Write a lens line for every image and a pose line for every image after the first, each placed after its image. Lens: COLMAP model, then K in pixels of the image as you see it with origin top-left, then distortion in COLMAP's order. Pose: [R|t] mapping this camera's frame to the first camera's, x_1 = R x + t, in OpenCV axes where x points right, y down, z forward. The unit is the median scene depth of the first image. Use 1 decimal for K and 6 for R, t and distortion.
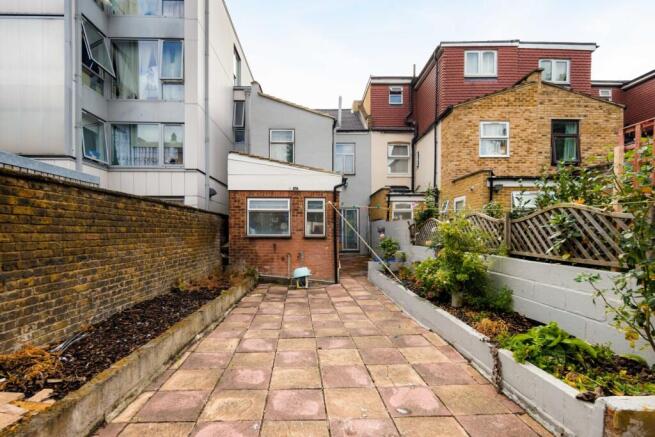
lens RADIAL K [[303.5, 0, 327.4], [0, 303.5, 233.9], [0, 0, 1]] dist [0.000277, 0.000022]
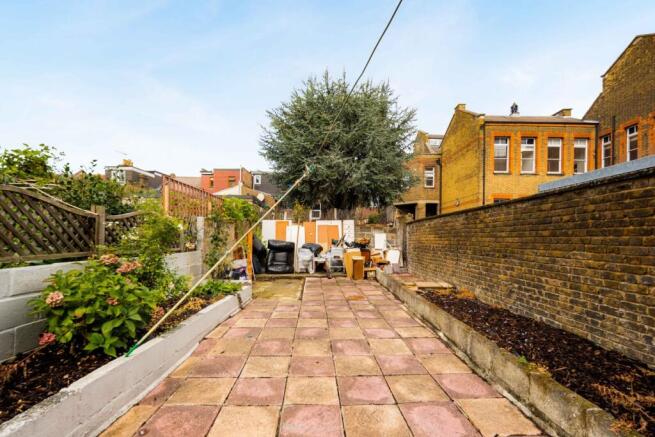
lens RADIAL K [[303.5, 0, 327.4], [0, 303.5, 233.9], [0, 0, 1]] dist [0.000277, 0.000022]
pose [[-0.998811, -0.014308, 0.046596, -0.076411], [-0.014863, 0.999822, -0.011582, 0.008187], [-0.046422, -0.012260, -0.998847, 2.077601]]
